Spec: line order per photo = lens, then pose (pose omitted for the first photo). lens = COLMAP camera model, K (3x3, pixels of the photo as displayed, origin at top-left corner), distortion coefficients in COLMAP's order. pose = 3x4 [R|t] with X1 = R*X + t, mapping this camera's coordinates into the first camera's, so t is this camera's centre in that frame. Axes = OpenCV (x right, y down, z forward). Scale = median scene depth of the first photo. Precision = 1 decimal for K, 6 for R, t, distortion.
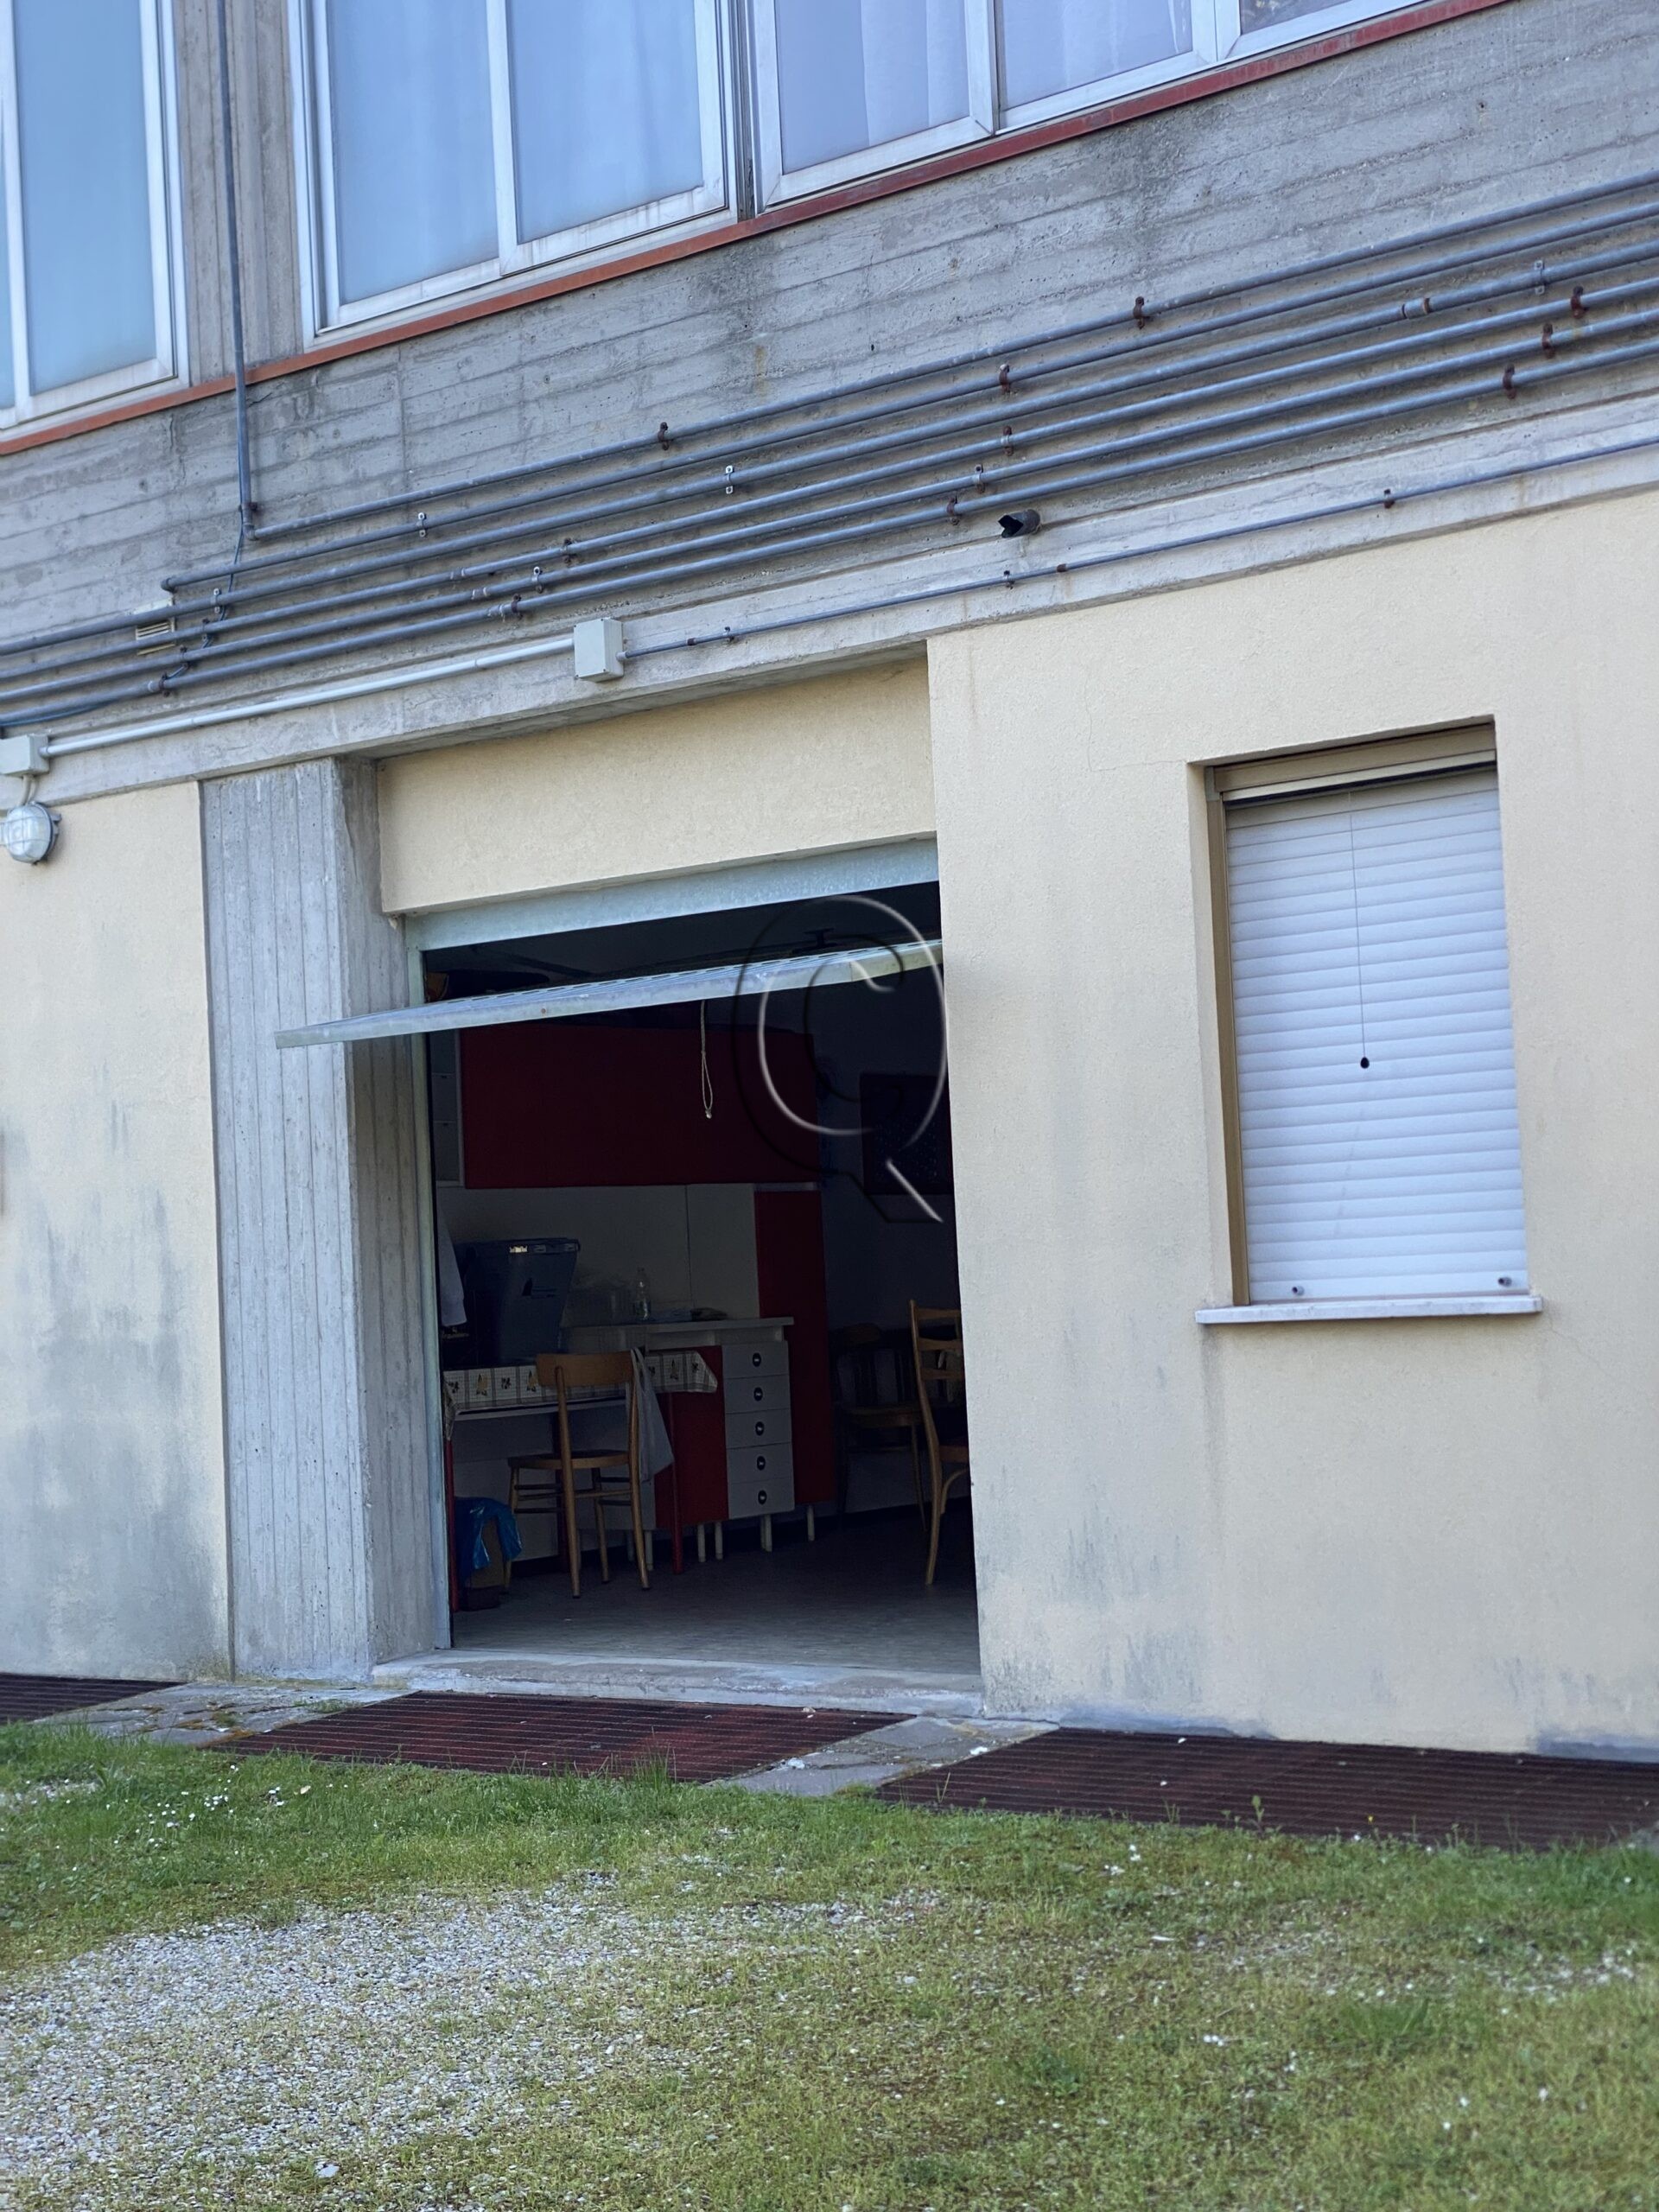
lens RADIAL K [[3400.8, 0, 829.5], [0, 3400.8, 1106.0], [0, 0, 1]] dist [0.141674, -0.026358]
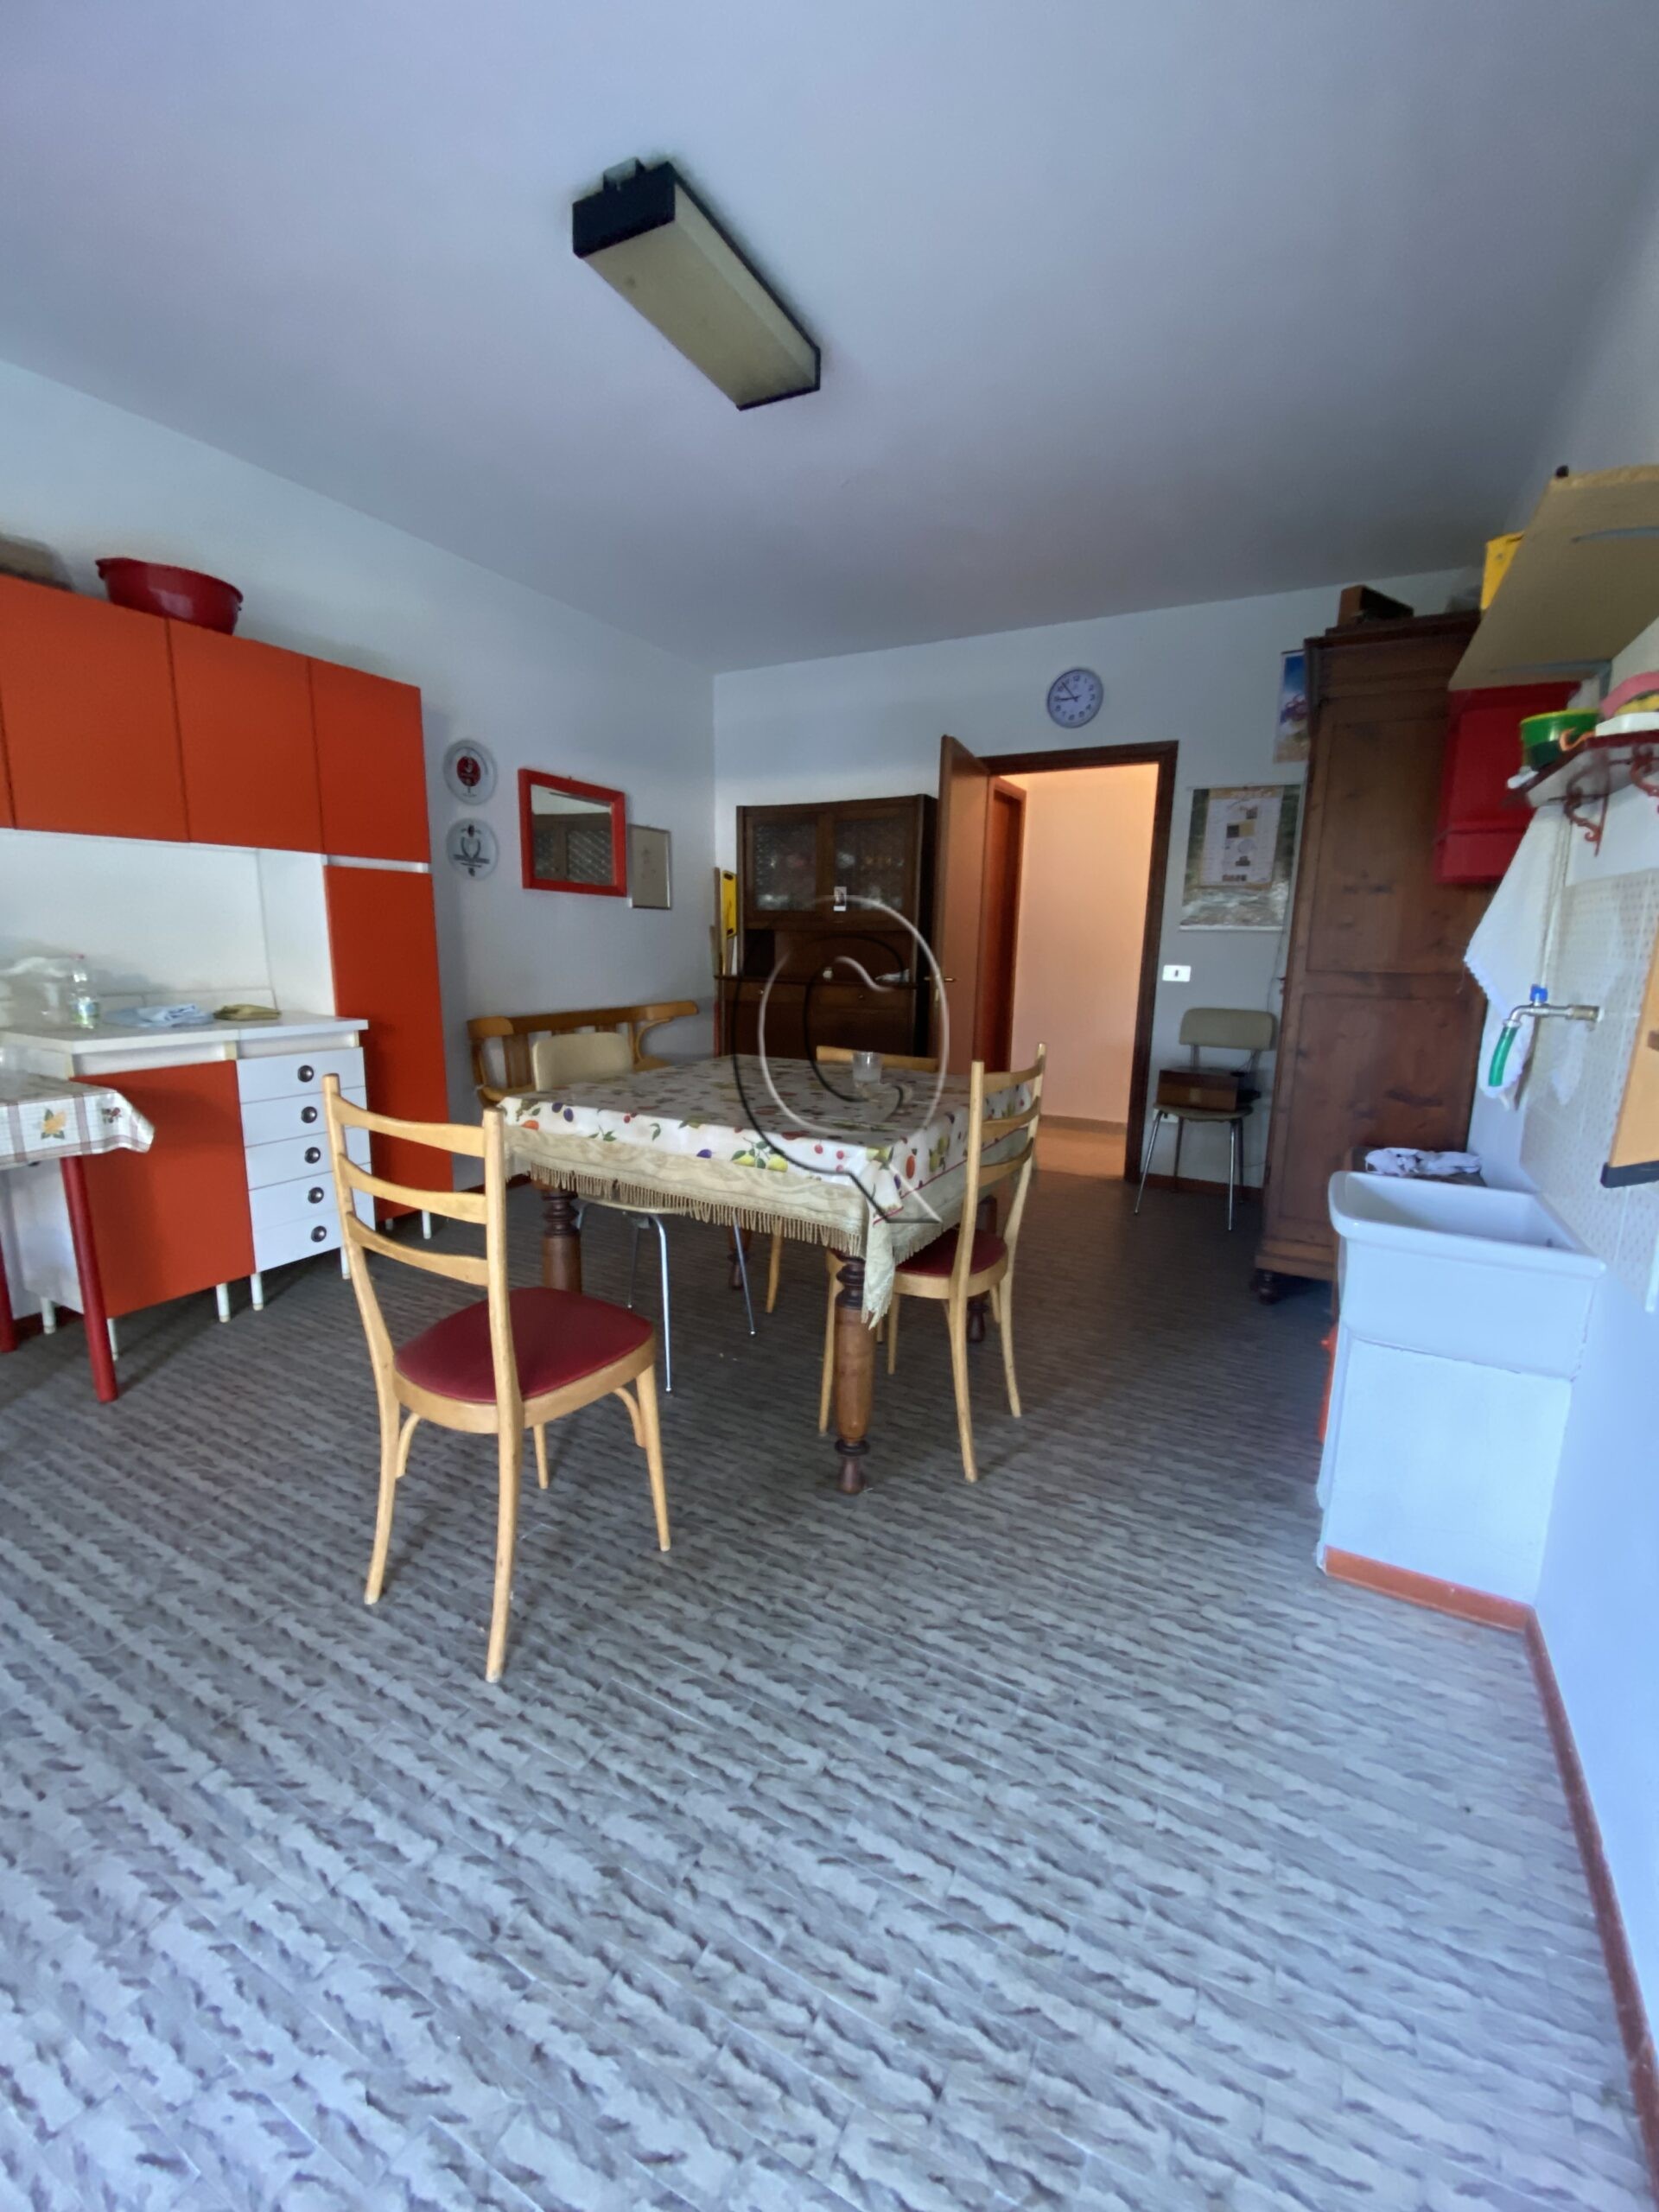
lens RADIAL K [[898.7, 0, 831.1], [0, 898.7, 1094.2], [0, 0, 1]] dist [0.019405, -0.018344]
pose [[0.981114, 0.035829, 0.190081, 0.081086], [-0.075985, 0.975086, 0.208406, 0.032414], [-0.177878, -0.218913, 0.959394, 1.016833]]
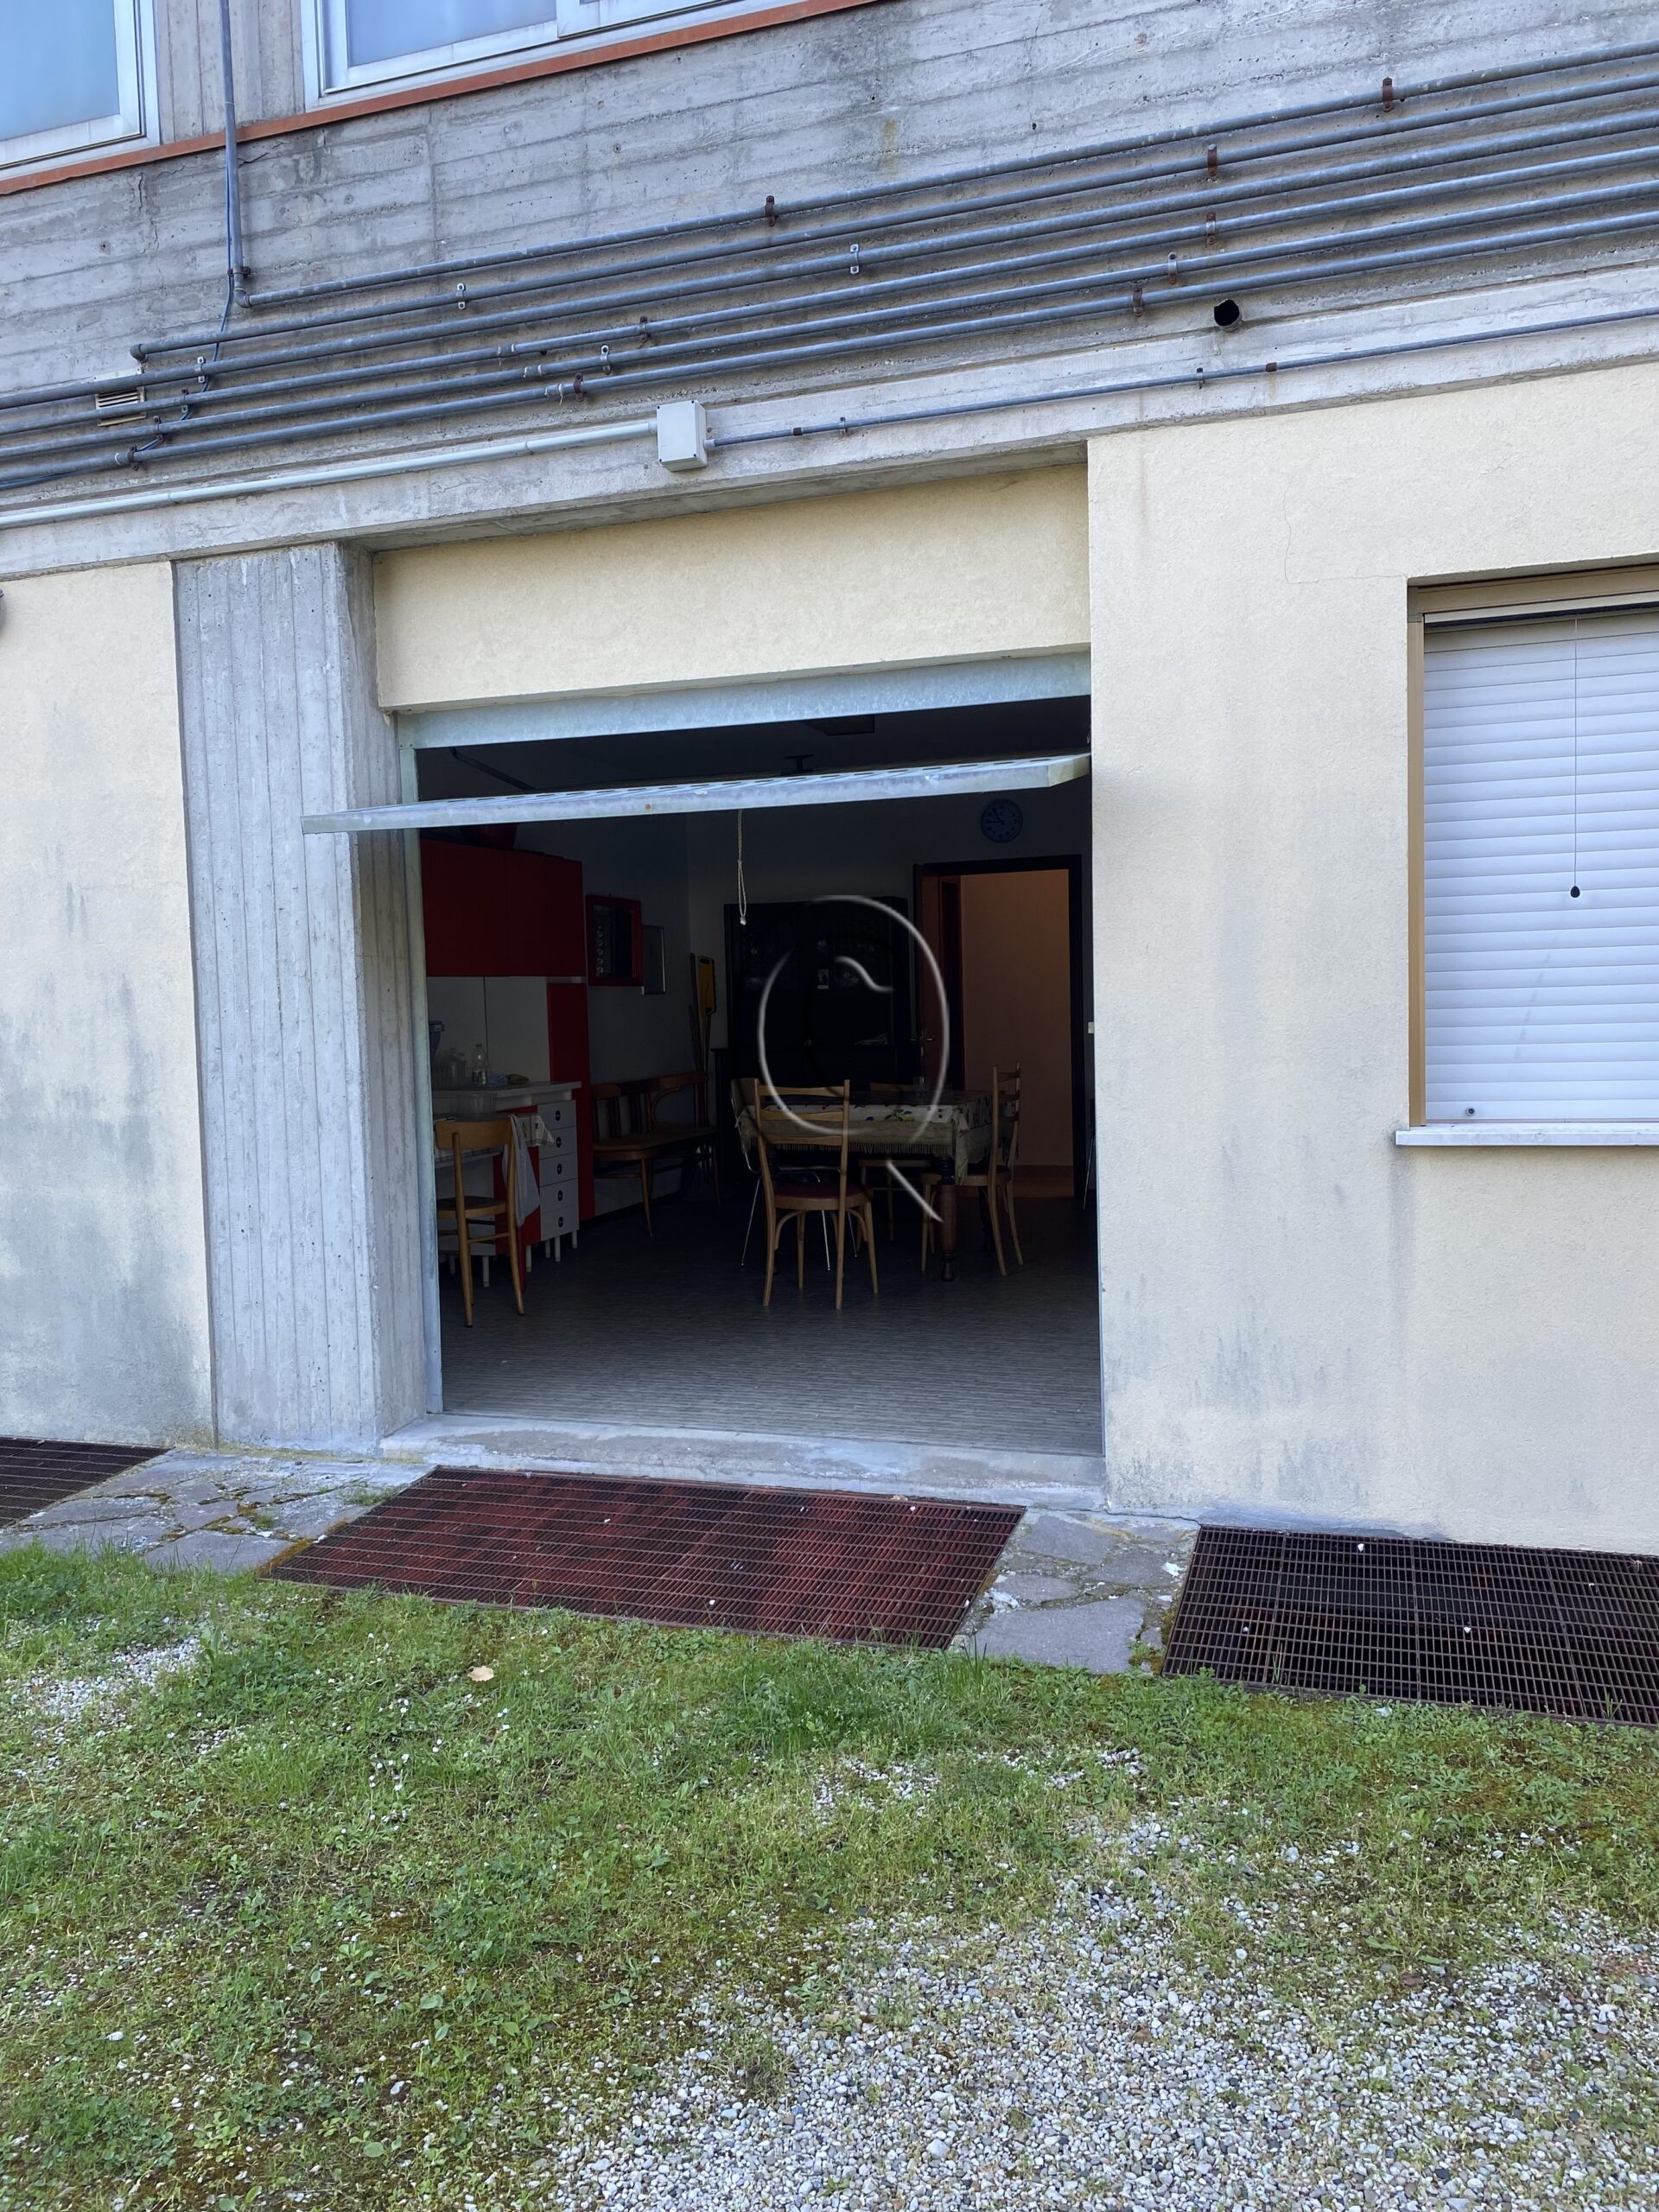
lens RADIAL K [[1676.9, 0, 829.5], [0, 1676.9, 1106.0], [0, 0, 1]] dist [0.018974, -0.012418]
pose [[0.938828, 0.002055, 0.344381, -0.186997], [-0.036846, 0.994842, 0.094511, 0.009662], [-0.342411, -0.101419, 0.934061, 0.500505]]
